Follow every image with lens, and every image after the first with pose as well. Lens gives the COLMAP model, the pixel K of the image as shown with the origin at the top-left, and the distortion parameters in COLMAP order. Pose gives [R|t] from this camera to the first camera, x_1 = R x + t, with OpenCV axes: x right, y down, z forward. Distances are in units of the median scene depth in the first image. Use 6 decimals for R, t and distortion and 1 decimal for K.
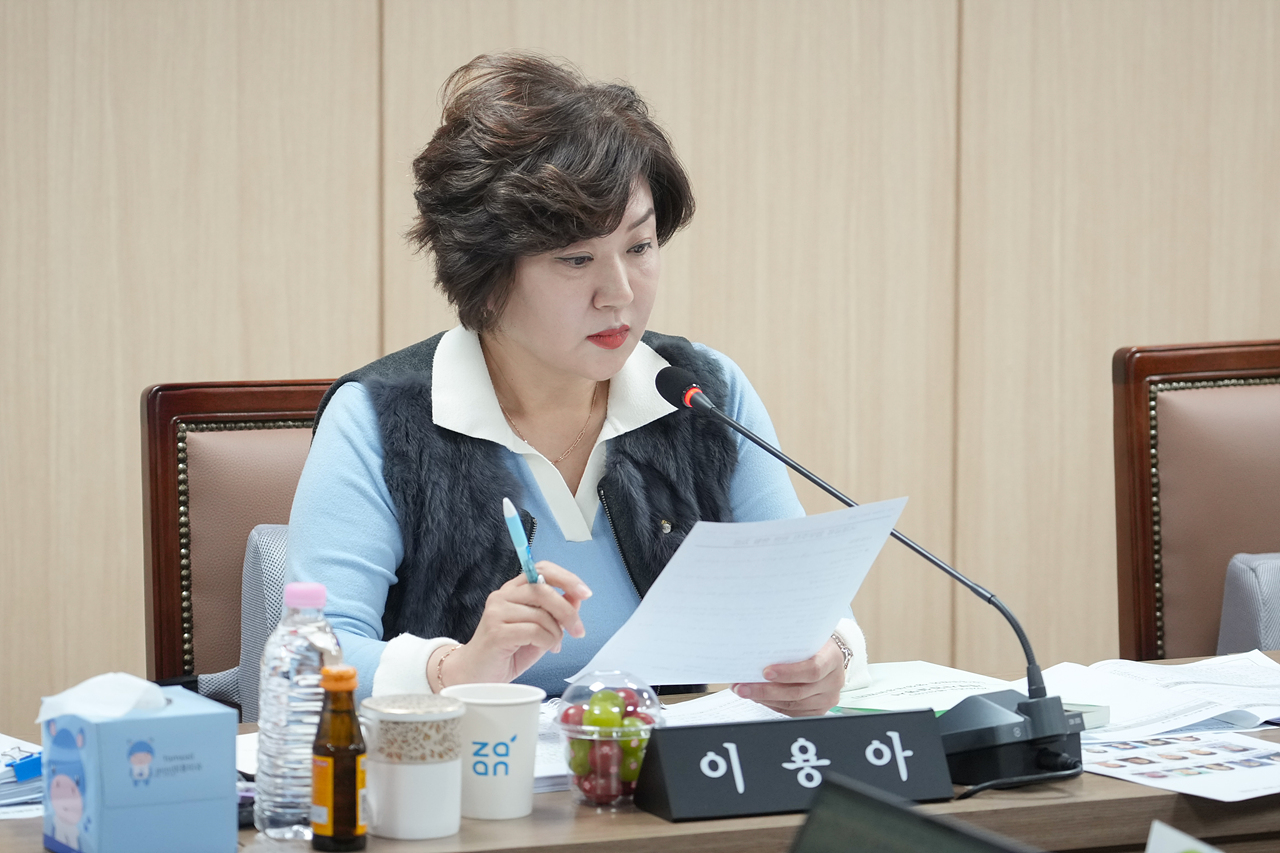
lens RADIAL K [[4838.3, 0, 659.4], [0, 4838.3, 420.0], [0, 0, 1]] dist [0.083781, 0.000000]
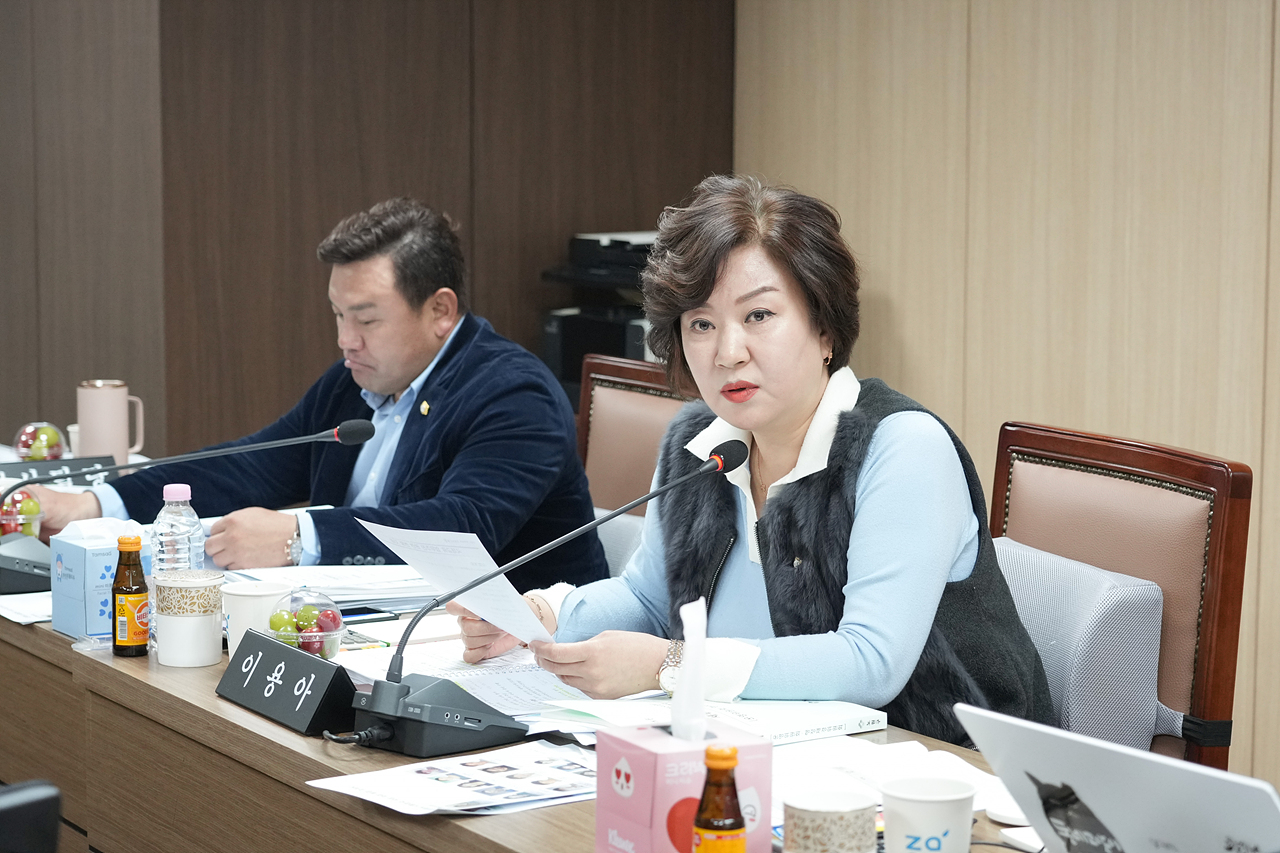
lens RADIAL K [[3029.4, 0, 630.4], [0, 3029.4, 418.5], [0, 0, 1]] dist [0.181942, 0.000000]
pose [[0.070876, 0.093884, -0.993057, 0.856779], [-0.112319, 0.989980, 0.085577, -0.081773], [0.991141, 0.105474, 0.080711, 1.023708]]
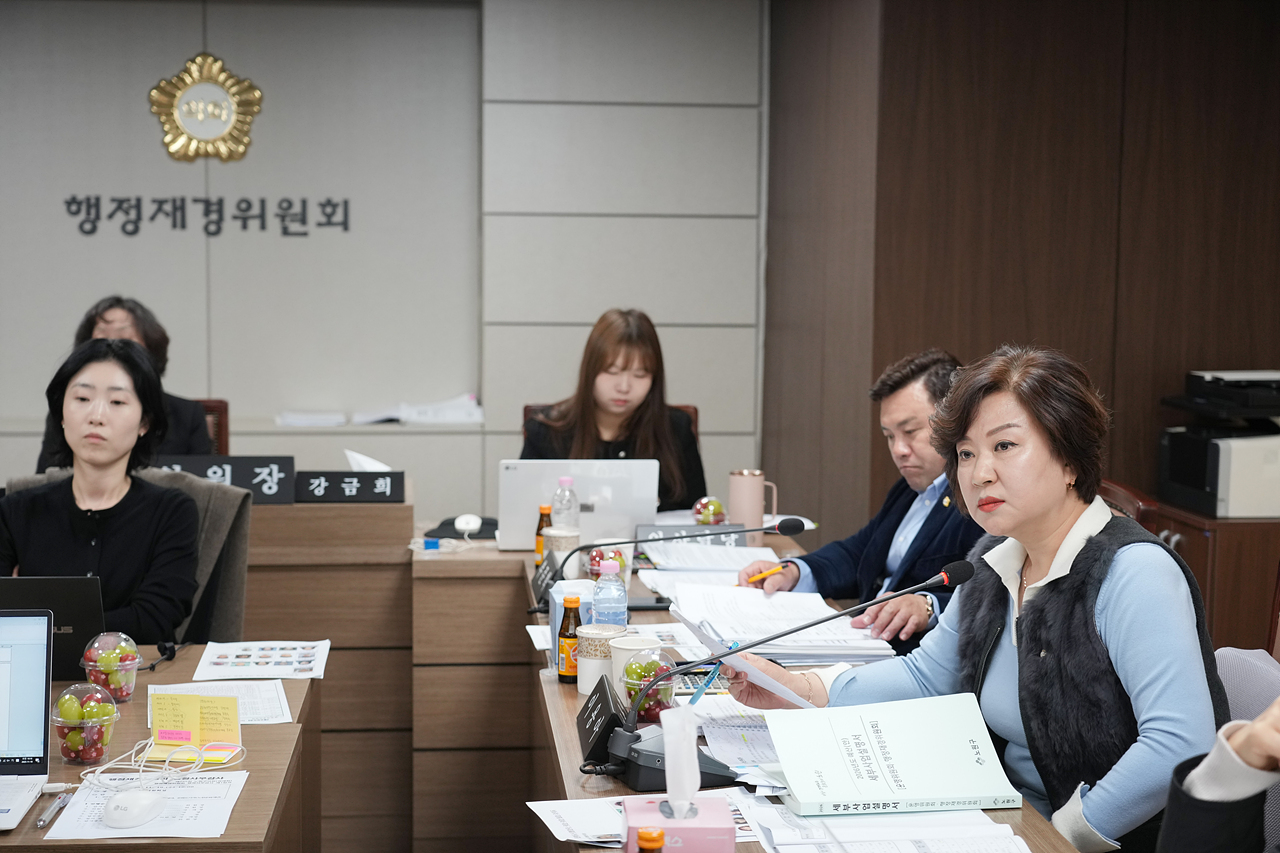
lens RADIAL K [[2048.0, 0, 646.1], [0, 2048.0, 428.7], [0, 0, 1]] dist [-0.004909, 0.000000]
pose [[-0.311630, 0.063435, -0.948084, 0.699525], [-0.119934, 0.987163, 0.105472, -0.108507], [0.942604, 0.146575, -0.300022, 1.230143]]
